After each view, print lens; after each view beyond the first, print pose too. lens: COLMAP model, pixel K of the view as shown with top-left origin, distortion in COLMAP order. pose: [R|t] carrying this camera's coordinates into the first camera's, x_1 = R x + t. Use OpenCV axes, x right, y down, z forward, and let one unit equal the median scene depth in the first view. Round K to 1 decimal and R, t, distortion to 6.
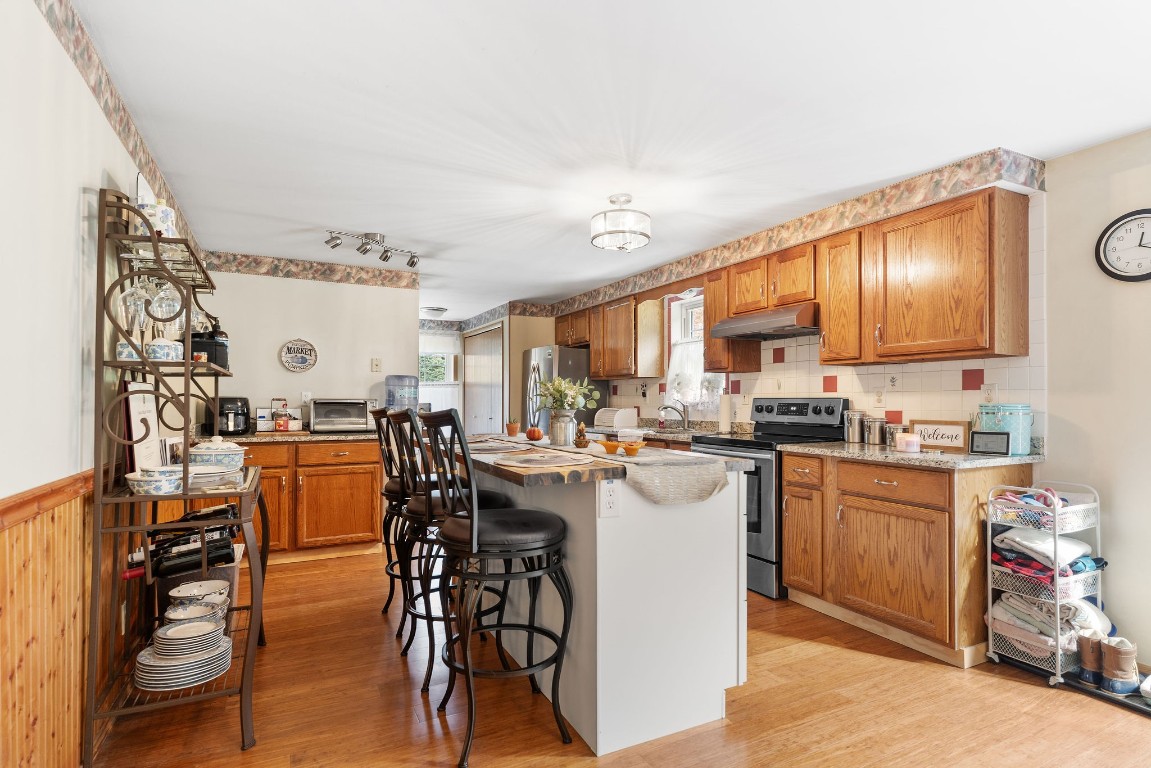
lens RADIAL K [[579.7, 0, 573.2], [0, 579.7, 395.6], [0, 0, 1]] dist [0.000846, -0.000669]
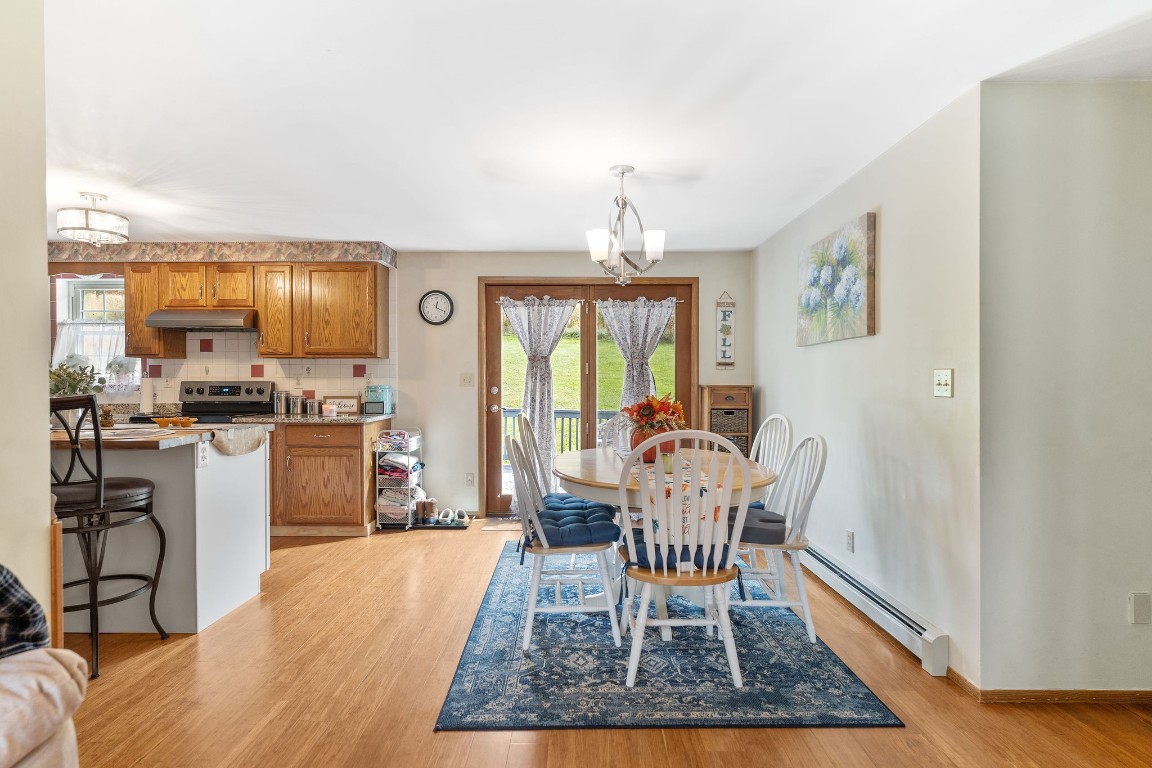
lens RADIAL K [[580.2, 0, 585.2], [0, 580.2, 386.3], [0, 0, 1]] dist [0.000846, -0.000669]
pose [[0.441807, -0.010829, 0.897045, -0.461225], [-0.007753, 0.999844, 0.015889, -0.013275], [-0.897077, -0.013975, 0.441654, -0.277520]]
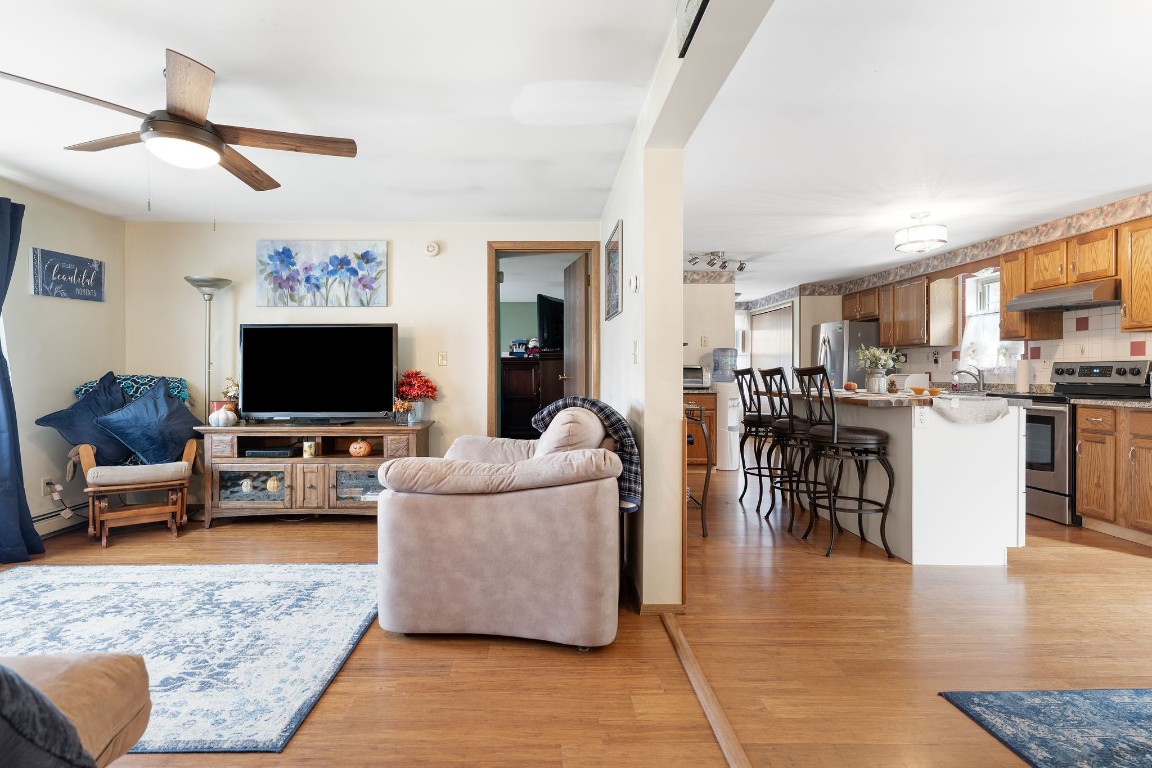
lens RADIAL K [[580.2, 0, 543.3], [0, 580.2, 375.7], [0, 0, 1]] dist [0.000846, -0.000669]
pose [[0.895270, 0.001725, -0.445522, -0.098484], [0.003811, 0.999926, 0.011529, 0.017277], [0.445509, -0.012020, 0.895197, -0.588405]]
